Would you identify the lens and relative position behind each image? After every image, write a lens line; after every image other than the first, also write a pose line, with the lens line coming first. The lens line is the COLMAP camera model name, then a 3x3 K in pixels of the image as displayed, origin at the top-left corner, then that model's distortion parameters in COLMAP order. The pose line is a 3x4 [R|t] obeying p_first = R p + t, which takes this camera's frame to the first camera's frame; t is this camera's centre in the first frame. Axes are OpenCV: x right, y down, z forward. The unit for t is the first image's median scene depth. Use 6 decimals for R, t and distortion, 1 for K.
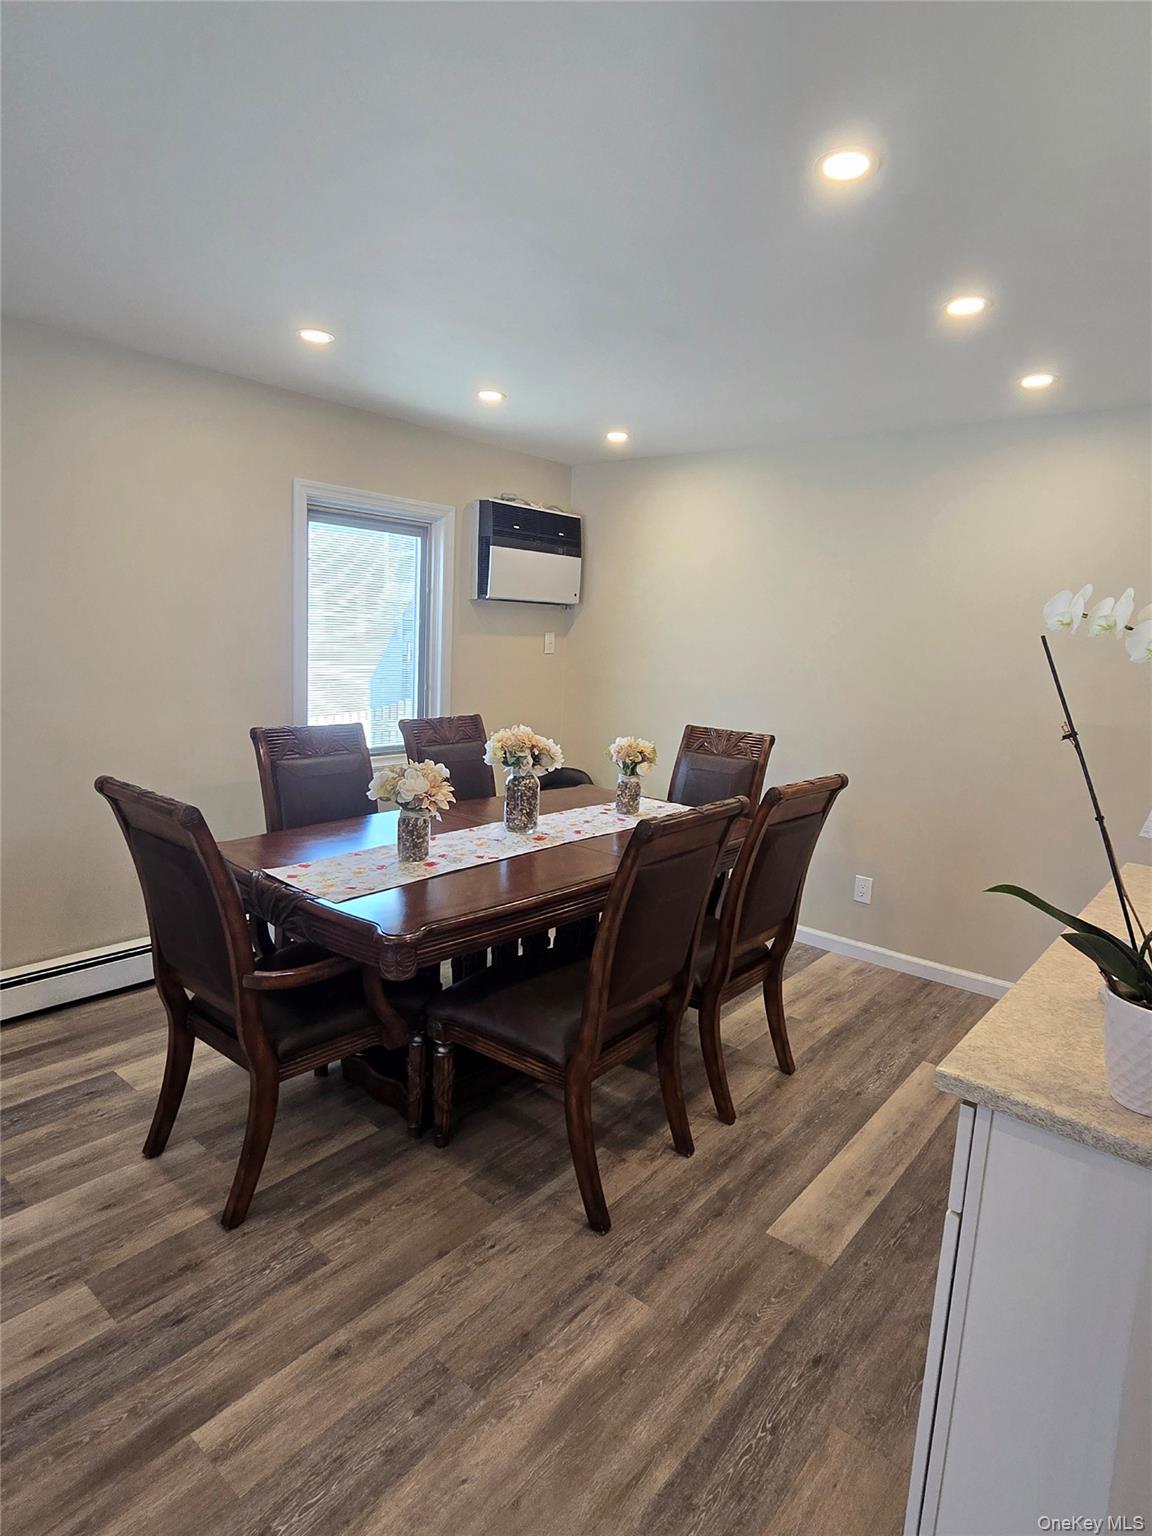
lens RADIAL K [[857.0, 0, 589.4], [0, 857.0, 755.5], [0, 0, 1]] dist [-0.002979, -0.000547]
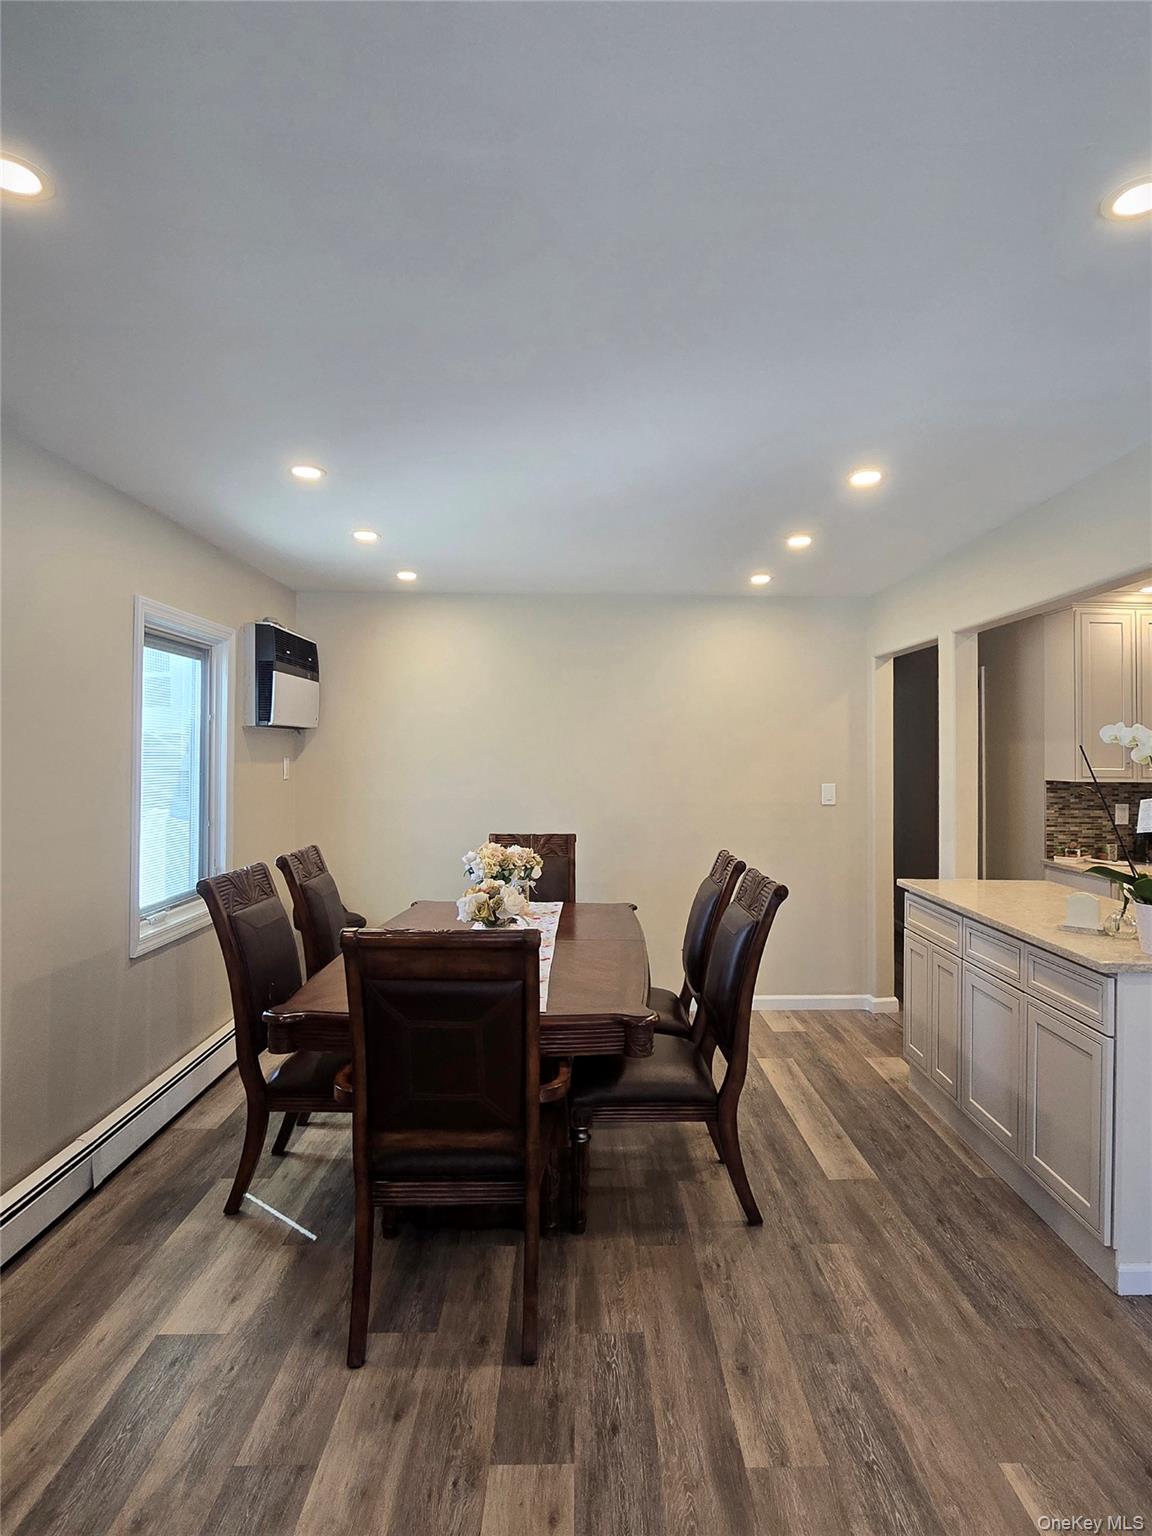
lens RADIAL K [[857.0, 0, 620.3], [0, 857.0, 744.6], [0, 0, 1]] dist [-0.002979, -0.000547]
pose [[0.756759, -0.036898, 0.652651, -0.969819], [0.129699, 0.987032, -0.094586, -0.044918], [-0.640698, 0.156227, 0.751731, 0.083143]]
